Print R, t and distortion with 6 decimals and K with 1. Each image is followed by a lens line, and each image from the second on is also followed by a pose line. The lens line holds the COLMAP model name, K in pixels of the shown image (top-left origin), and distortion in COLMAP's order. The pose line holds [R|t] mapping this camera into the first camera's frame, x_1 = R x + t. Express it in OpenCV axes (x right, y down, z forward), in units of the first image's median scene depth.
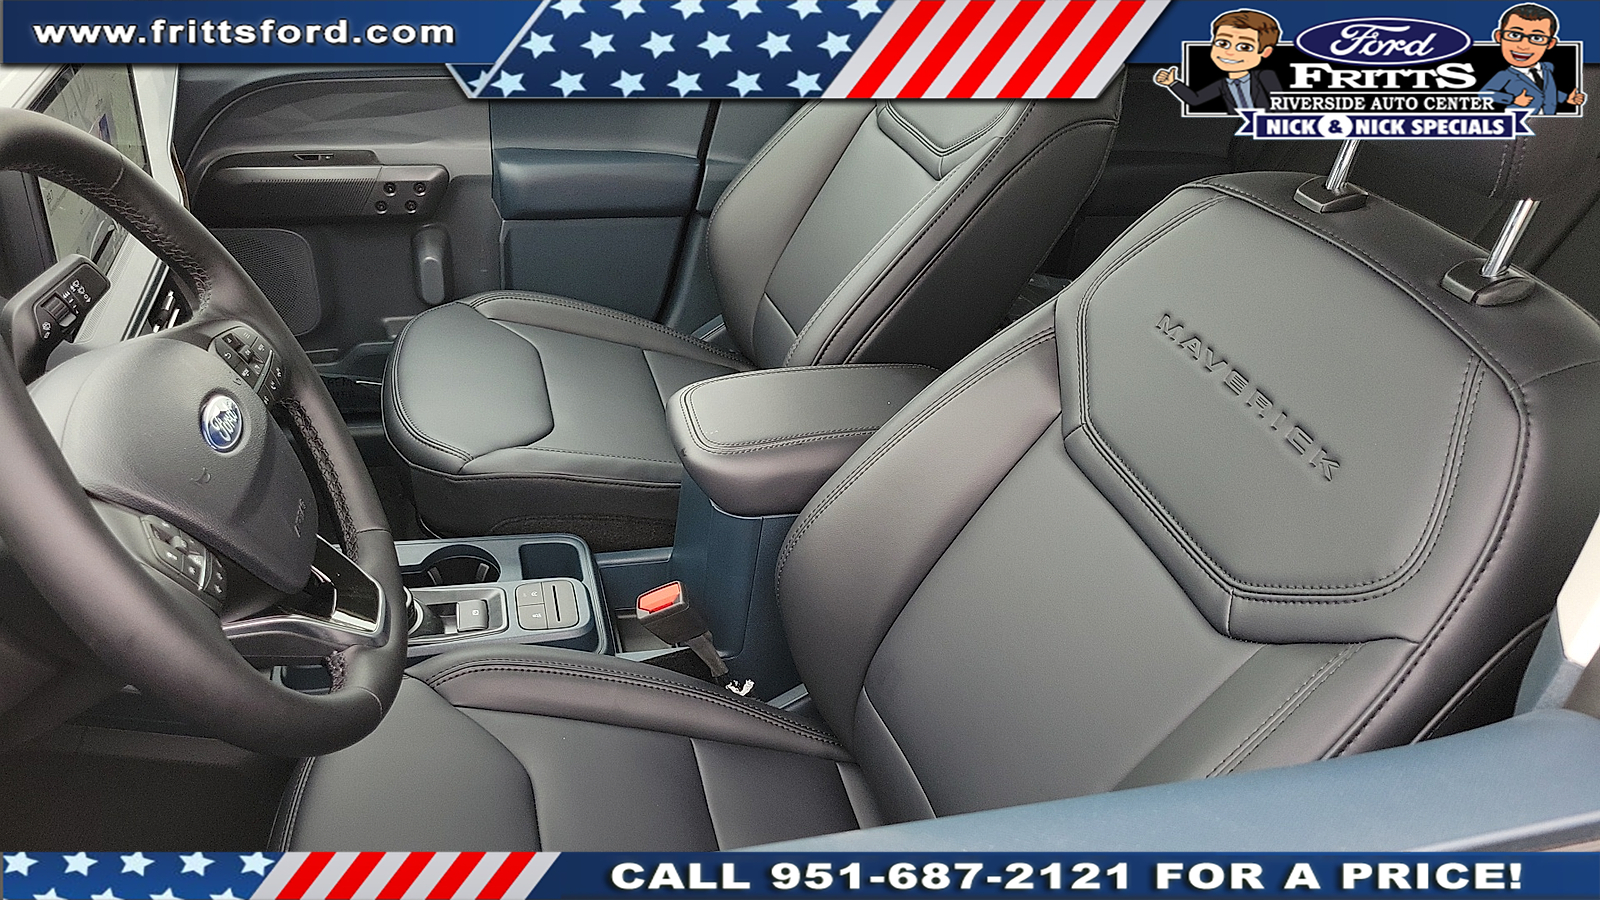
lens RADIAL K [[1323.1, 0, 800.0], [0, 1323.1, 450.0], [0, 0, 1]] dist [0.097464, 0.000850]
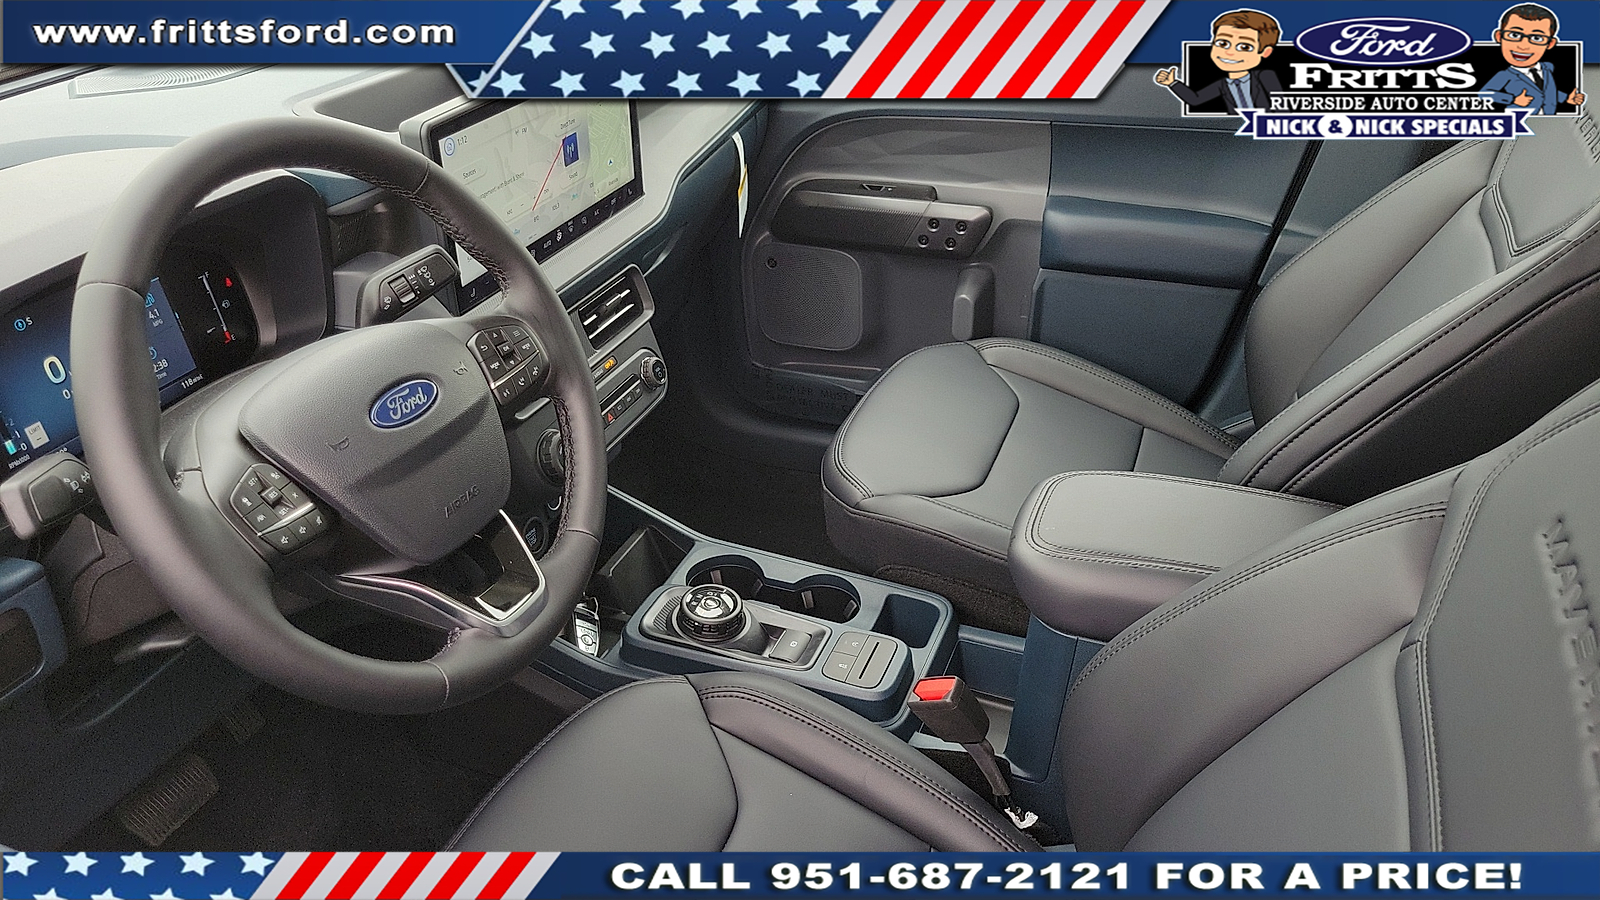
lens RADIAL K [[1323.1, 0, 800.0], [0, 1323.1, 450.0], [0, 0, 1]] dist [0.097464, 0.000850]
pose [[0.790720, 0.214706, -0.573292, 0.230682], [-0.229167, 0.972202, 0.048022, -0.052694], [0.567666, 0.093408, 0.817942, 0.128594]]
